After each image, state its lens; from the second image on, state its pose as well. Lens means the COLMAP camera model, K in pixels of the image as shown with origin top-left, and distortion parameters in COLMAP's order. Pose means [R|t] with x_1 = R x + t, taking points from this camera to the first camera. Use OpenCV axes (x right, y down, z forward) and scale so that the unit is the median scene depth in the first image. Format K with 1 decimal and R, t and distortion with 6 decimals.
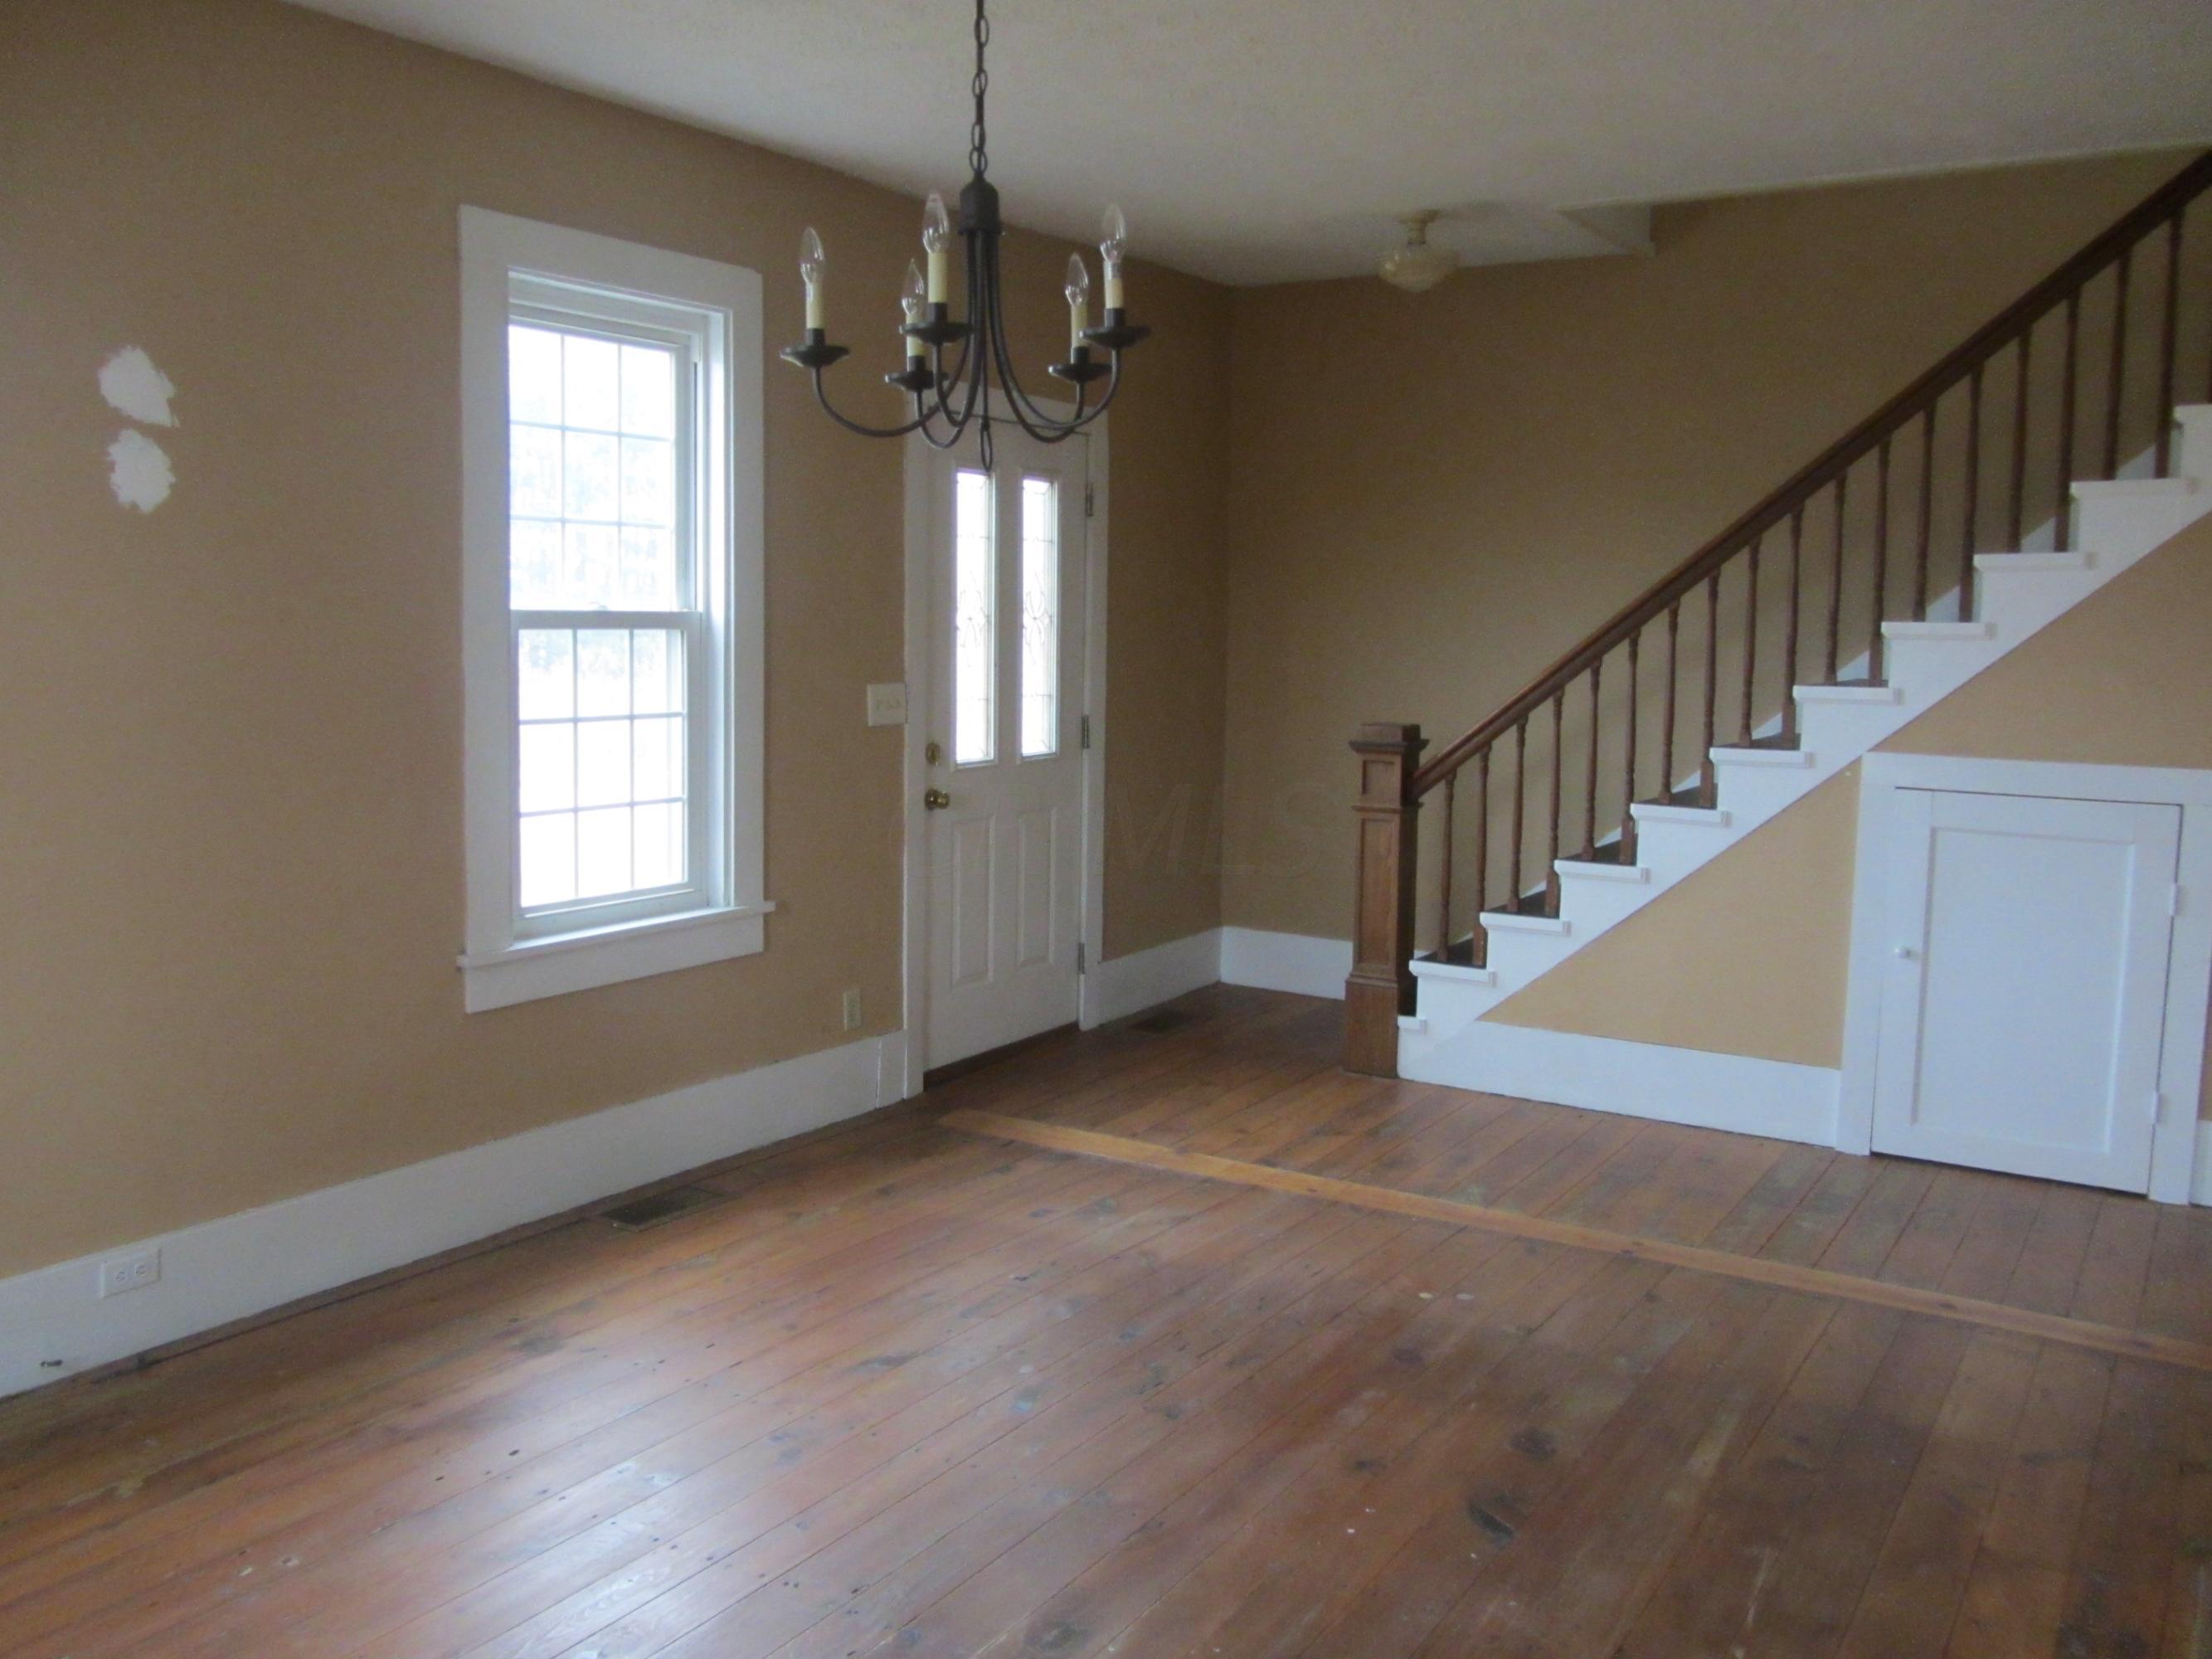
lens RADIAL K [[1798.2, 0, 1038.9], [0, 1798.2, 806.5], [0, 0, 1]] dist [-0.008036, -0.002932]
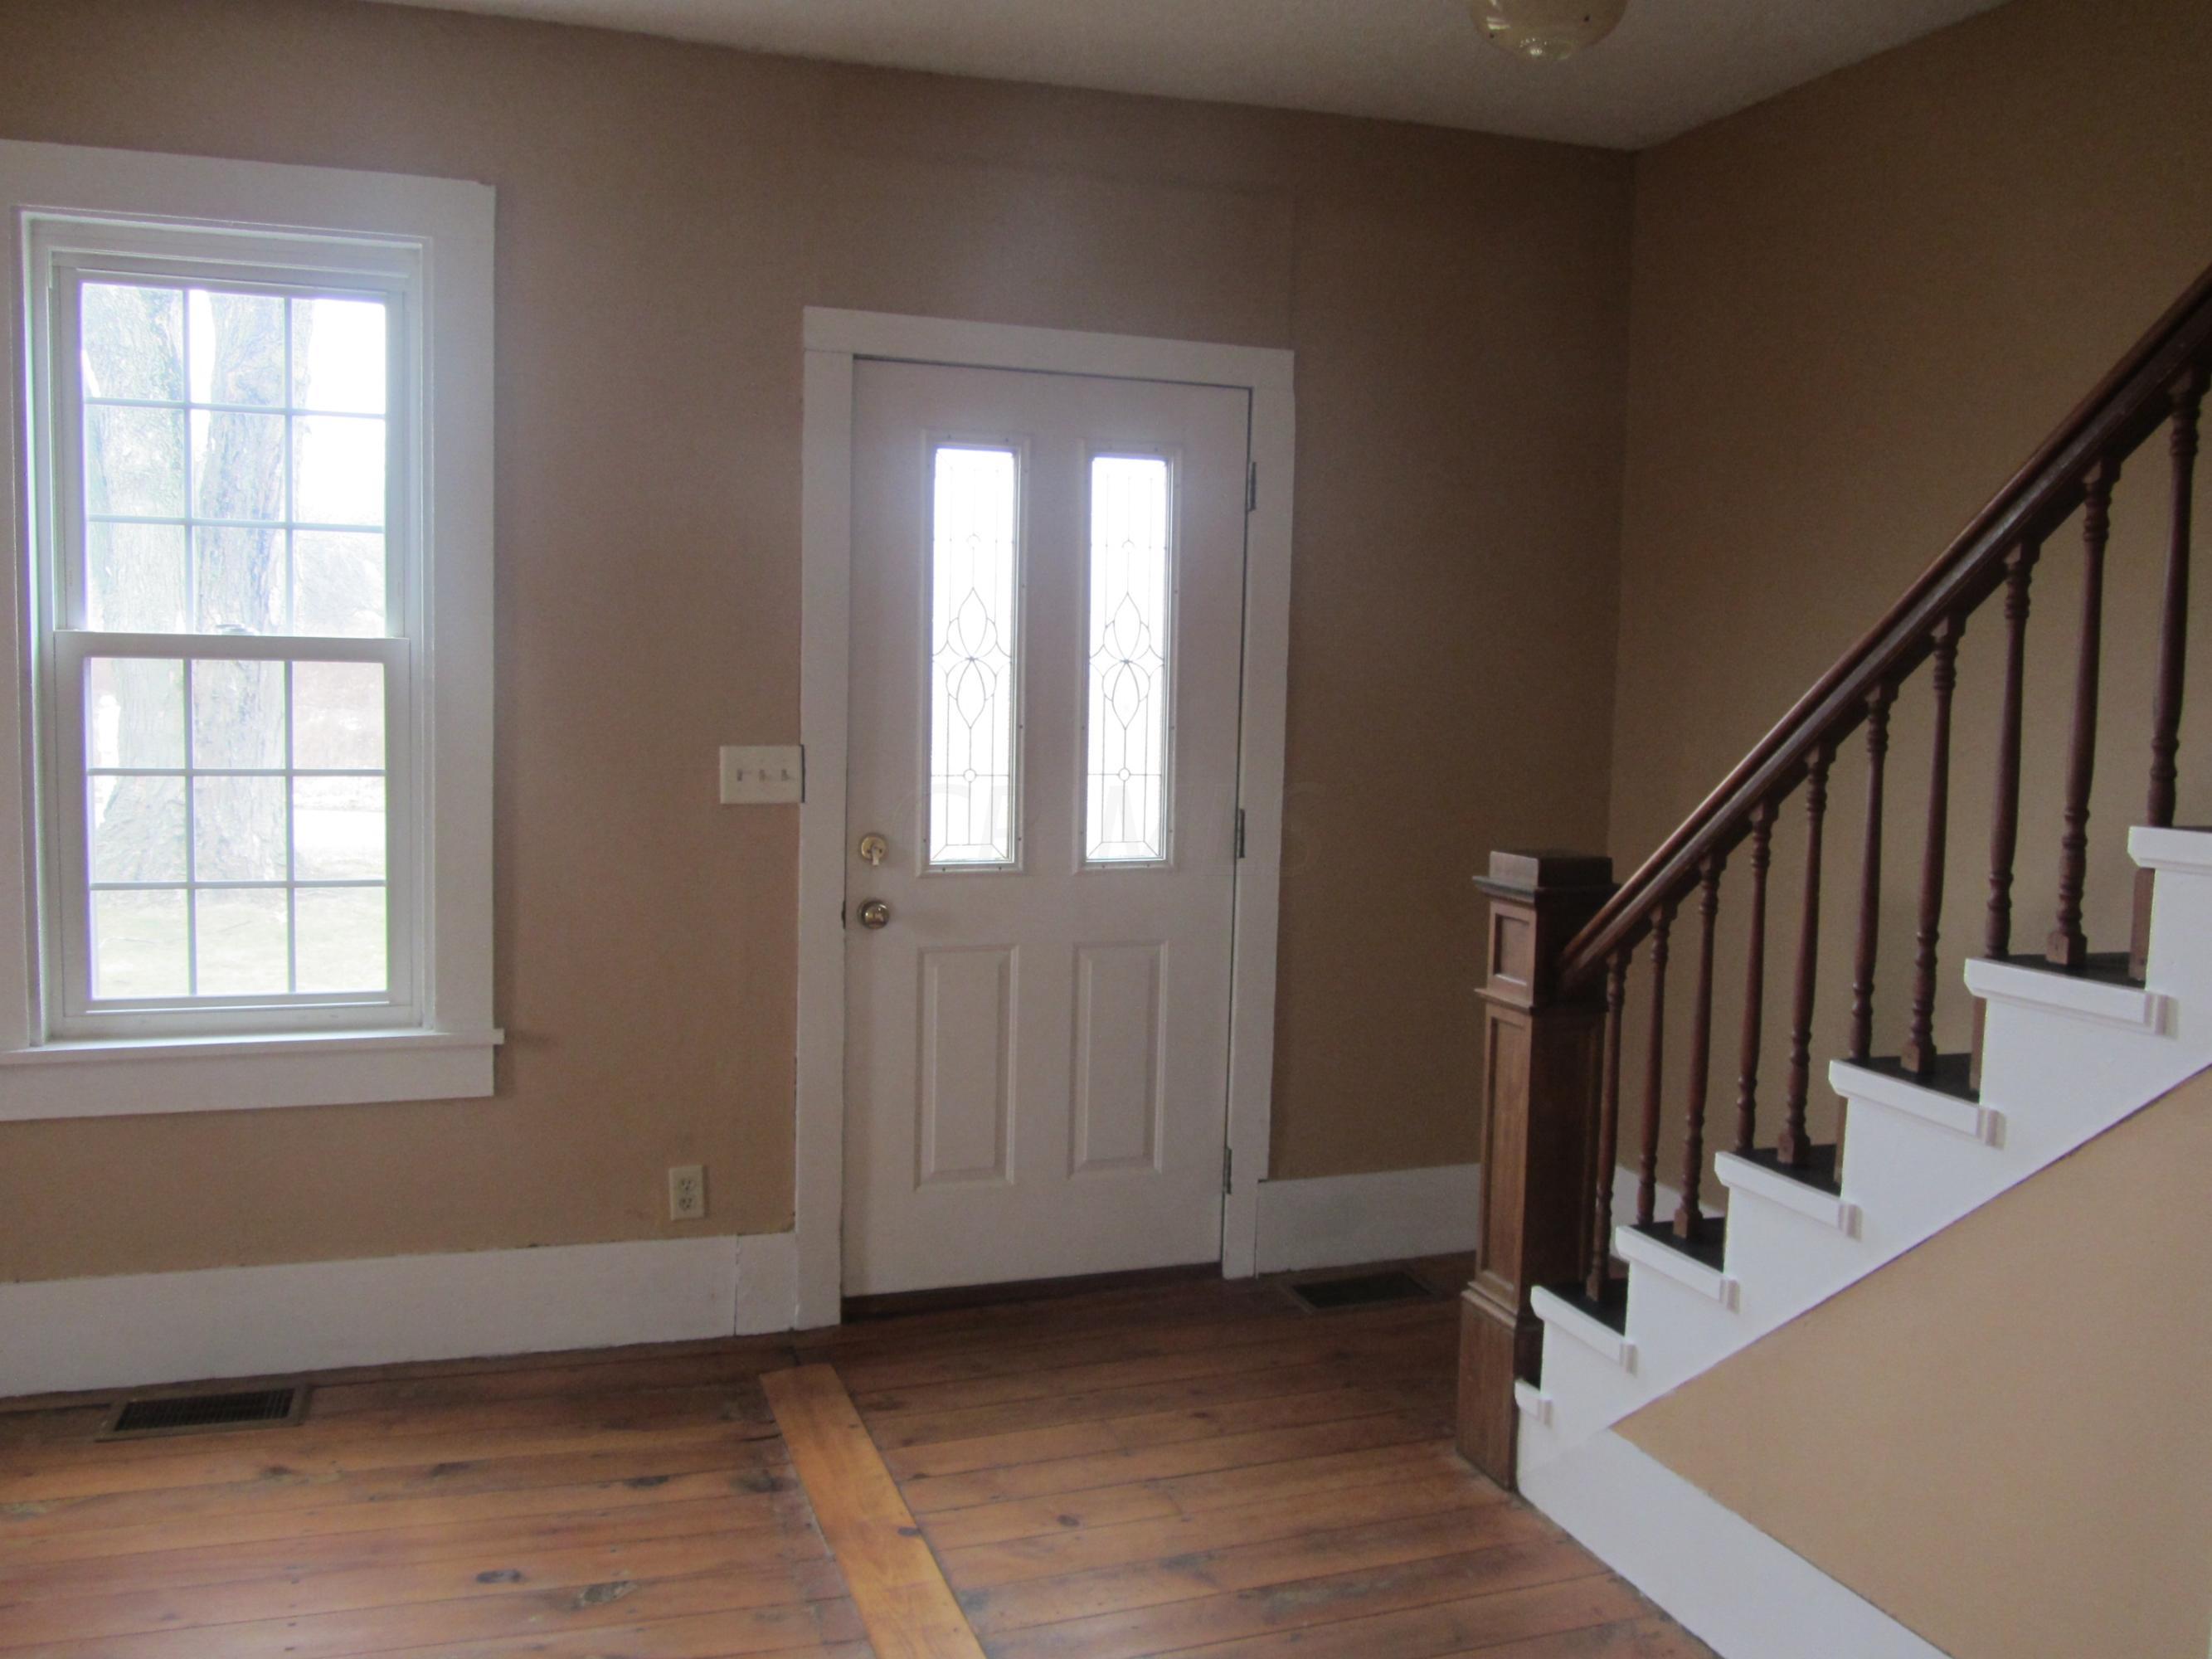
lens RADIAL K [[1798.2, 0, 1038.9], [0, 1798.2, 806.5], [0, 0, 1]] dist [-0.008036, -0.002932]
pose [[0.797348, 0.055116, -0.600997, 0.433507], [-0.078817, 0.996802, -0.013153, -0.043390], [0.598351, 0.057857, 0.799143, 0.494056]]
